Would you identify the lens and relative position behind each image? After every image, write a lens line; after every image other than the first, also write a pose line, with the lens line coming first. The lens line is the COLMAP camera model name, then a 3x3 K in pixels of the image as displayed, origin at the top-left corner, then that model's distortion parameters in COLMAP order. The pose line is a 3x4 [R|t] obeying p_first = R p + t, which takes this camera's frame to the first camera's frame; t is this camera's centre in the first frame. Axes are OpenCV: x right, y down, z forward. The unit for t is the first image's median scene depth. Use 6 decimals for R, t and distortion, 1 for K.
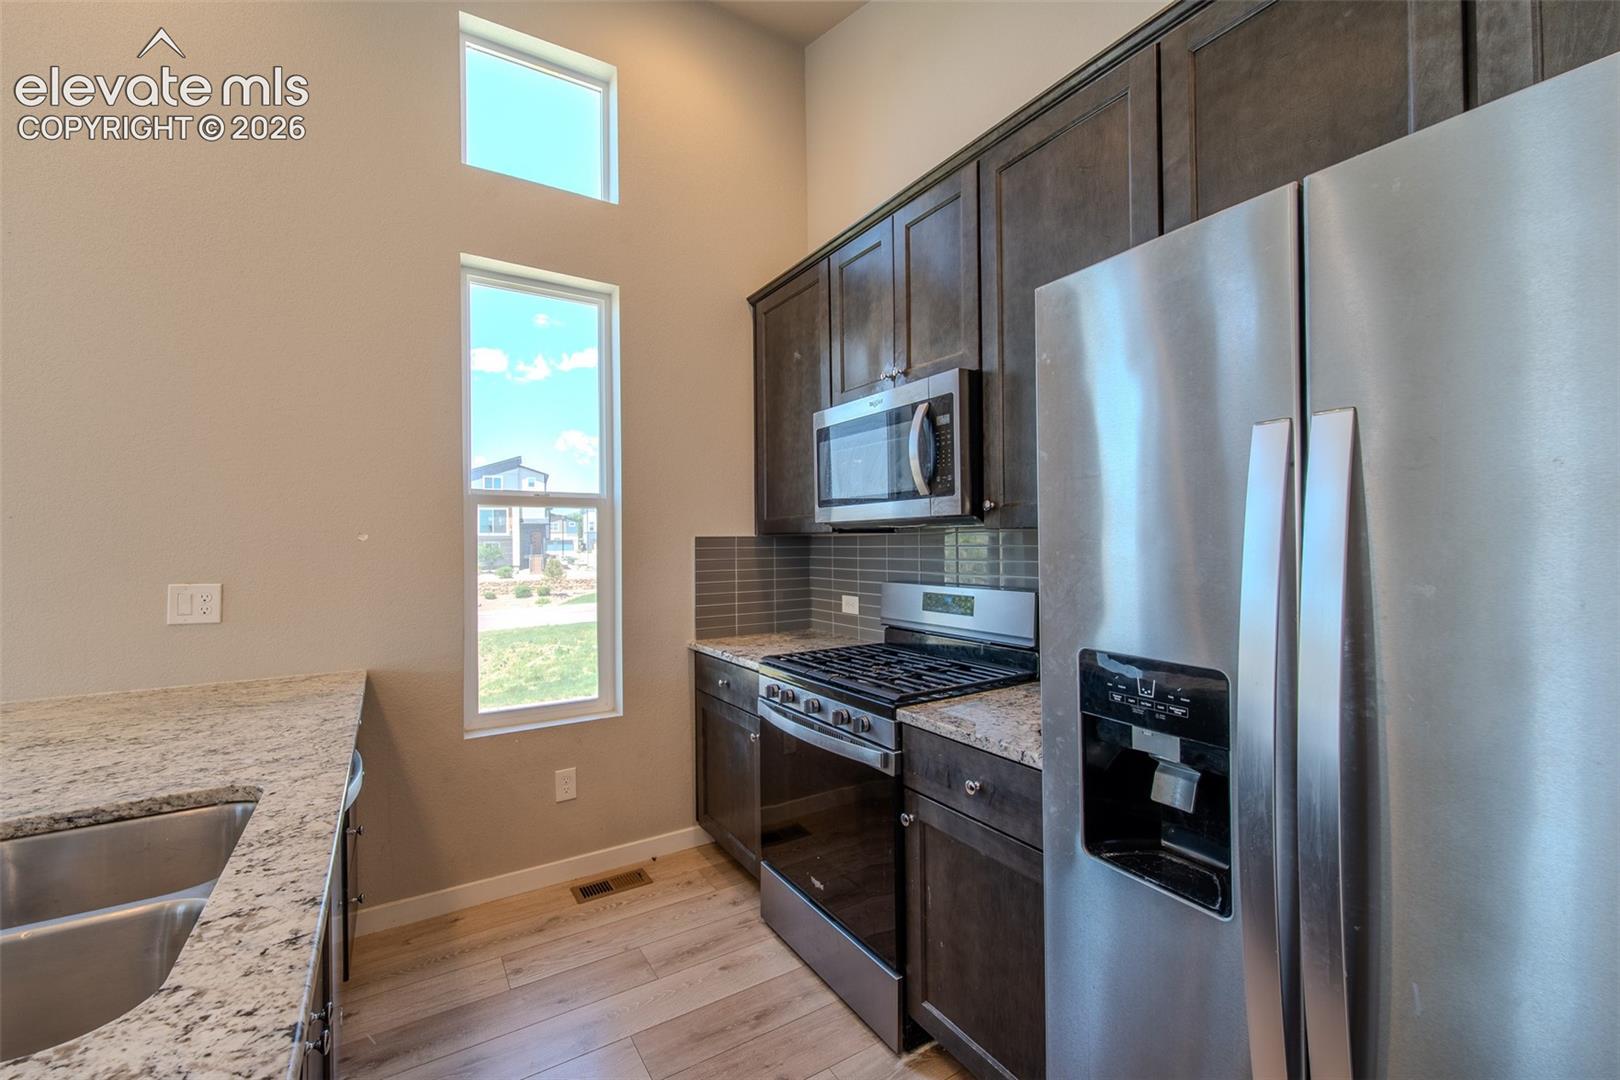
lens RADIAL K [[667.5, 0, 815.9], [0, 667.5, 542.0], [0, 0, 1]] dist [-0.002038, -0.000618]
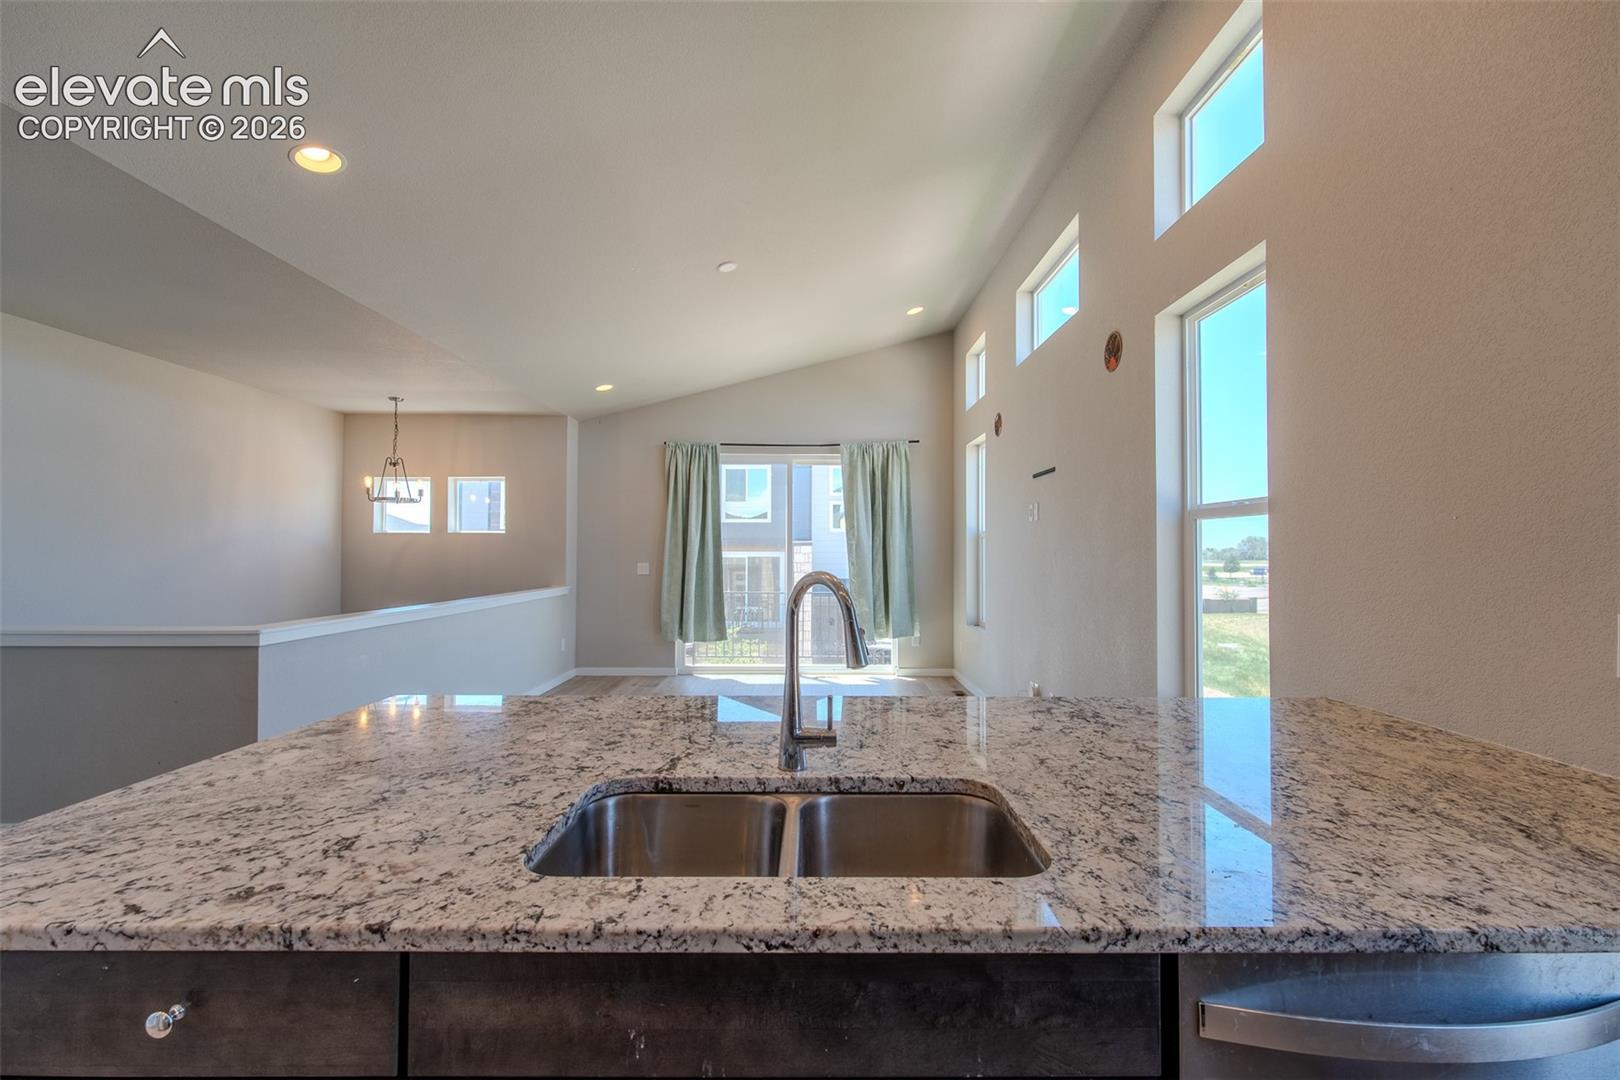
lens RADIAL K [[668.1, 0, 810.0], [0, 668.1, 540.0], [0, 0, 1]] dist [0.000412, -0.000332]
pose [[-0.537483, -0.006403, -0.843250, -0.032994], [0.002401, 0.999956, -0.009123, -0.000866], [0.843271, -0.006928, -0.537444, 0.619593]]
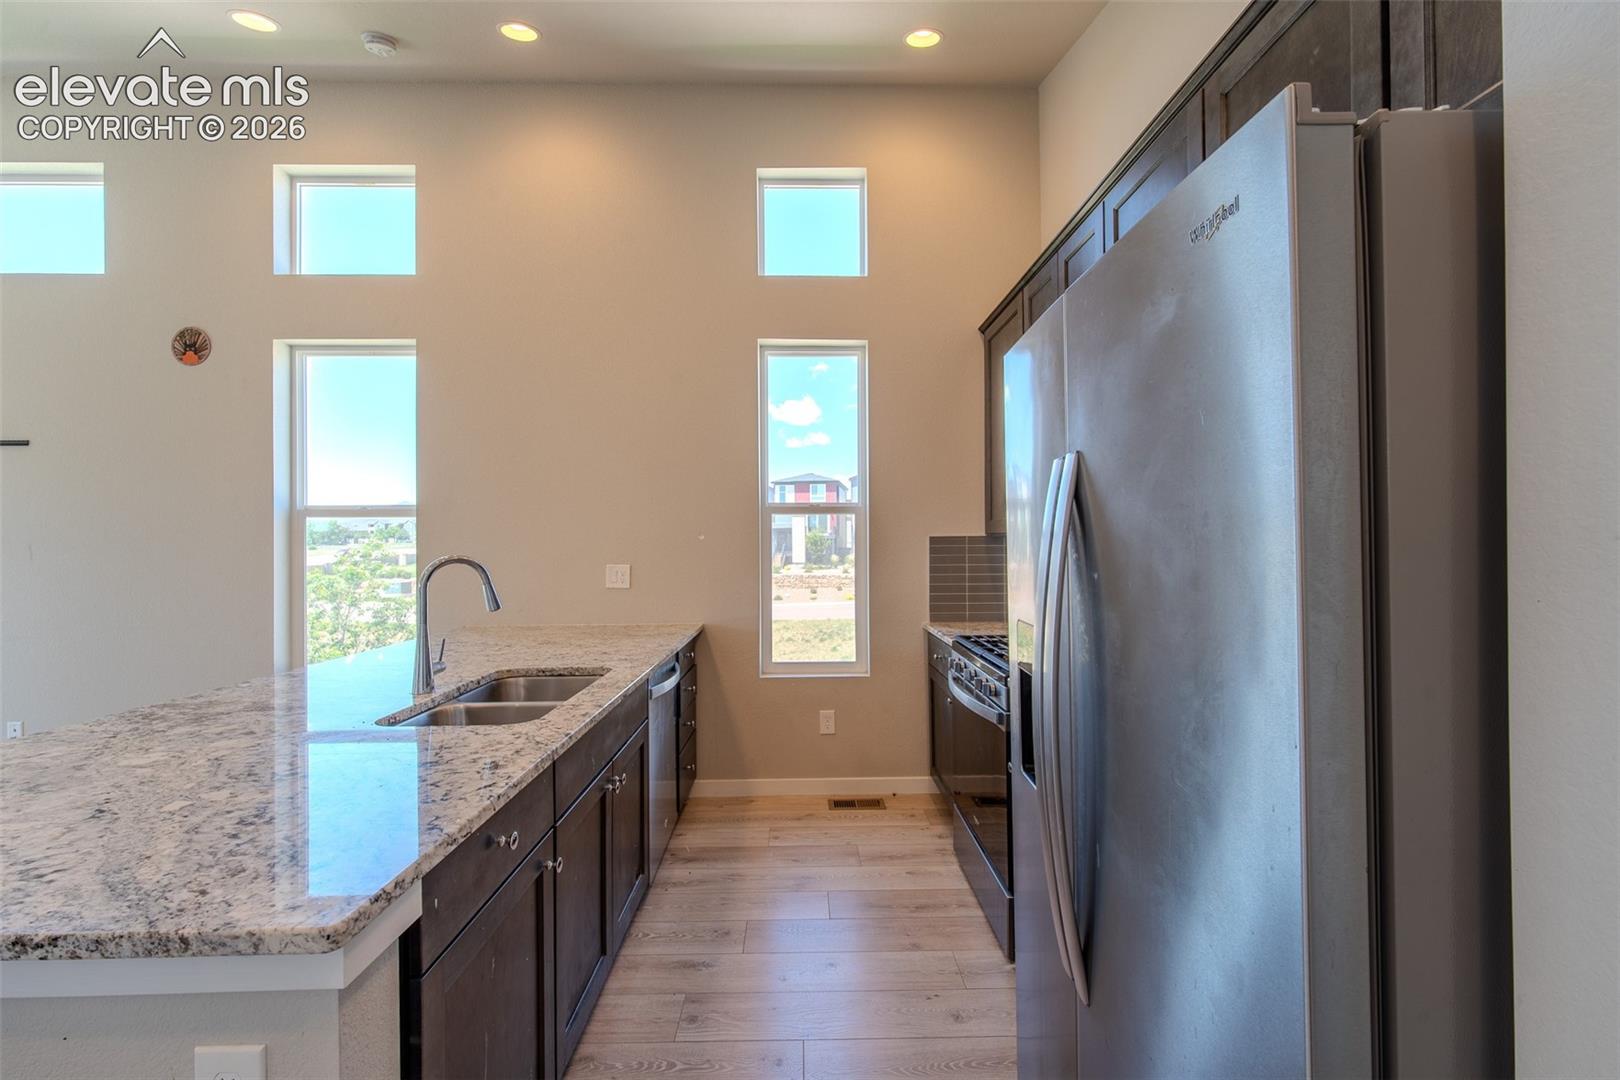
lens RADIAL K [[664.9, 0, 818.4], [0, 664.9, 543.2], [0, 0, 1]] dist [0.000353, -0.000245]
pose [[0.857923, 0.005332, -0.513751, 0.339468], [-0.003002, 0.999981, 0.005365, -0.001703], [0.513770, -0.003061, 0.857922, -0.172555]]
